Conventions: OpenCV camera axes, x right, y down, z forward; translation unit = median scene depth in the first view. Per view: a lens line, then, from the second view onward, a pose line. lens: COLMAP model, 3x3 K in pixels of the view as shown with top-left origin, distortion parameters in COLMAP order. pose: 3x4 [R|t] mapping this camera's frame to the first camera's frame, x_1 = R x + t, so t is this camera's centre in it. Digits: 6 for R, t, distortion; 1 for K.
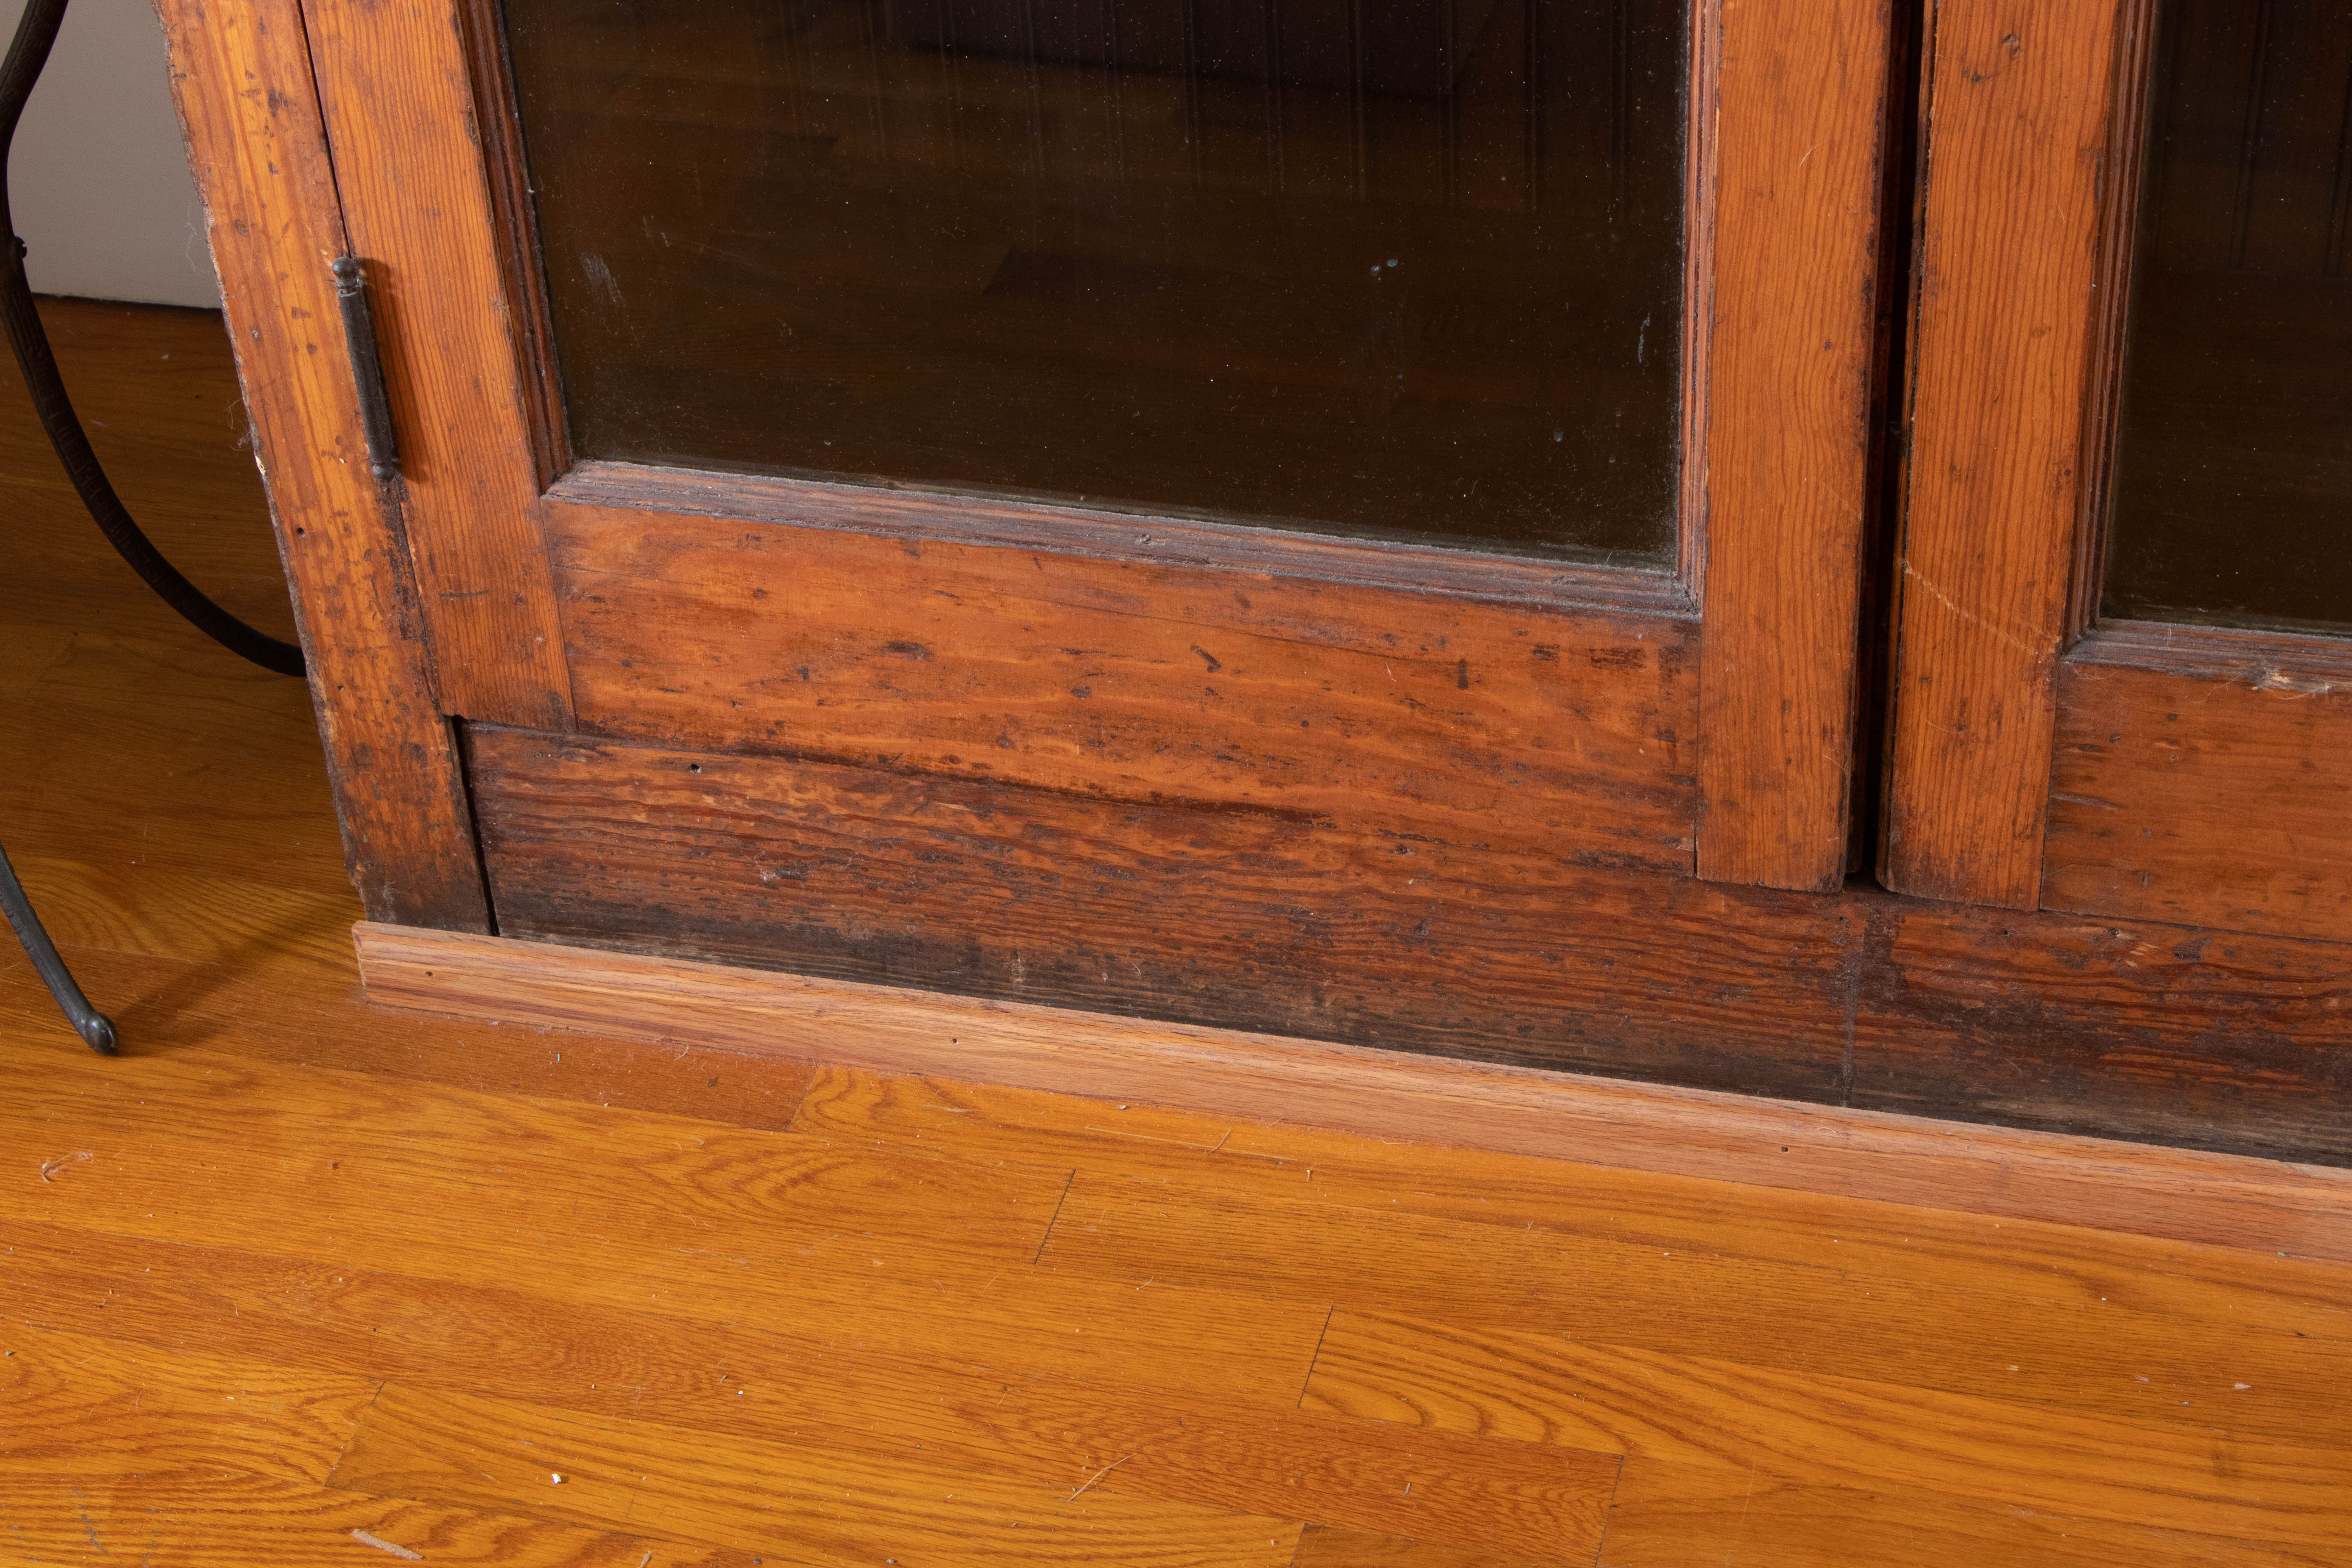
lens RADIAL K [[3938.2, 0, 1176.0], [0, 3938.2, 784.0], [0, 0, 1]] dist [0.065991, -0.166951]
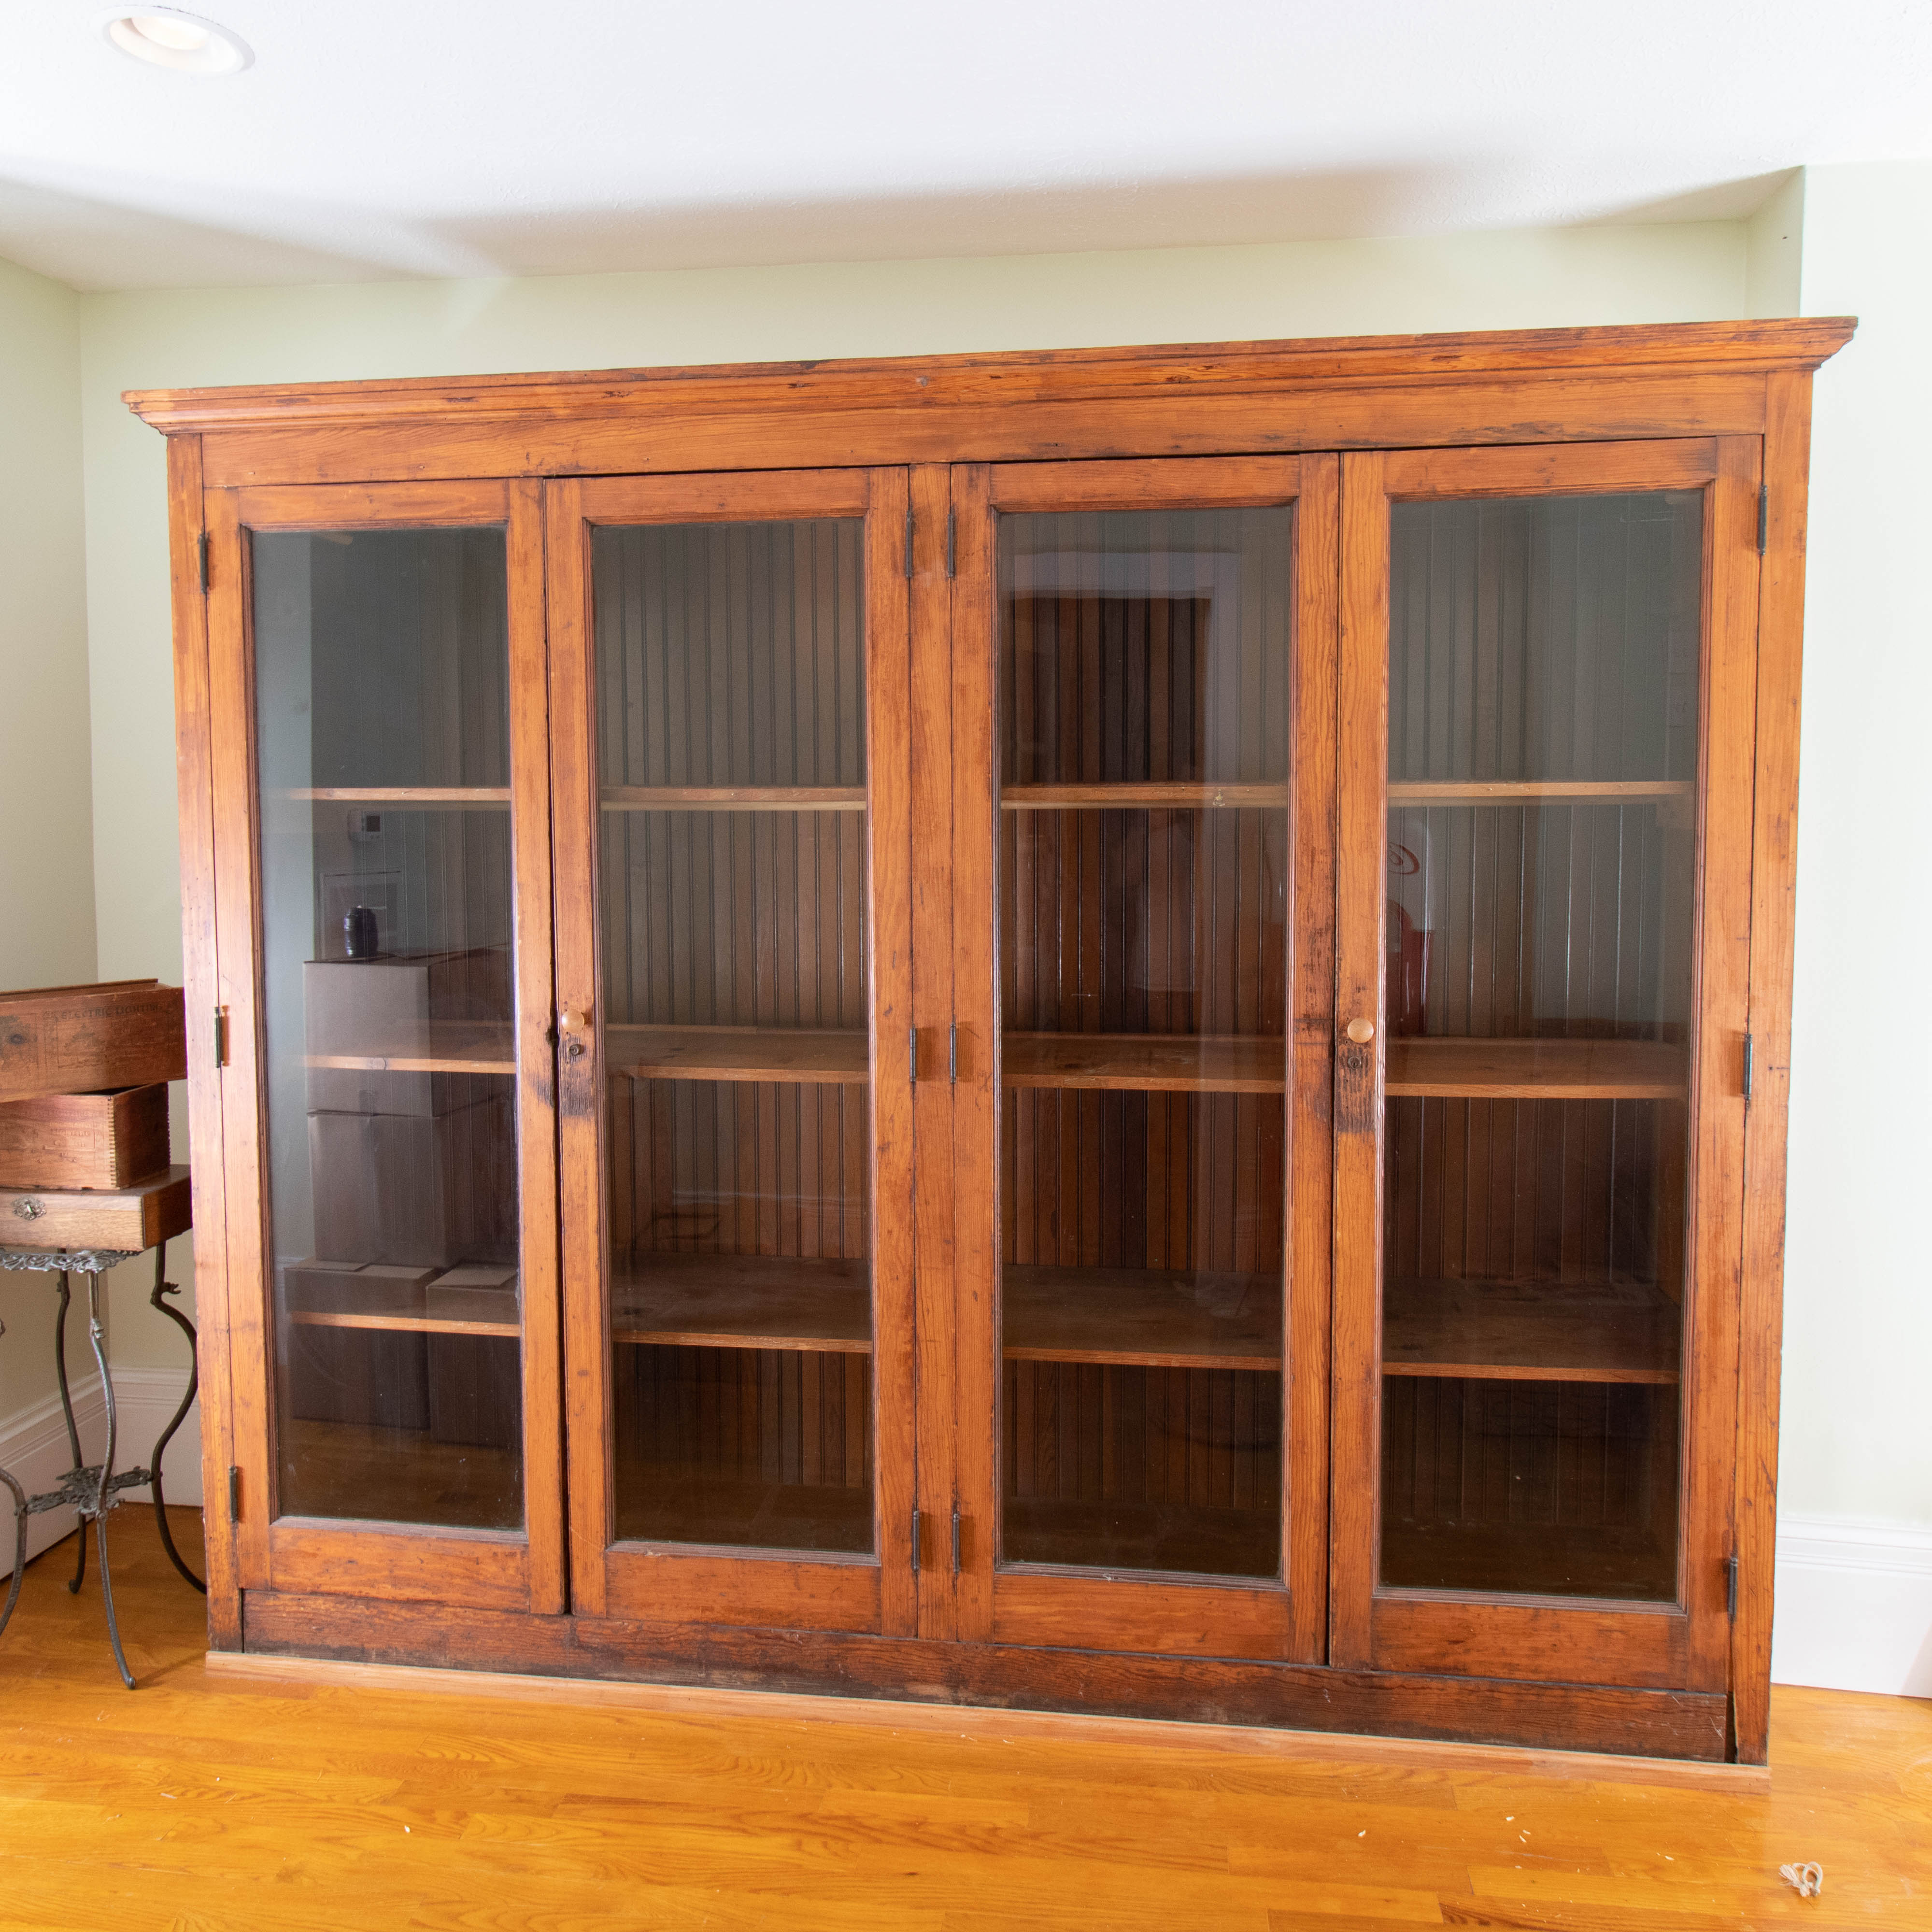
lens RADIAL K [[1458.1, 0, 966.0], [0, 1458.1, 966.0], [0, 0, 1]] dist [0.042055, -0.044025]
pose [[0.990131, 0.046083, 0.132349, 0.349802], [0.029757, 0.853722, -0.519878, 0.263207], [-0.136946, 0.518686, 0.843926, -0.773714]]
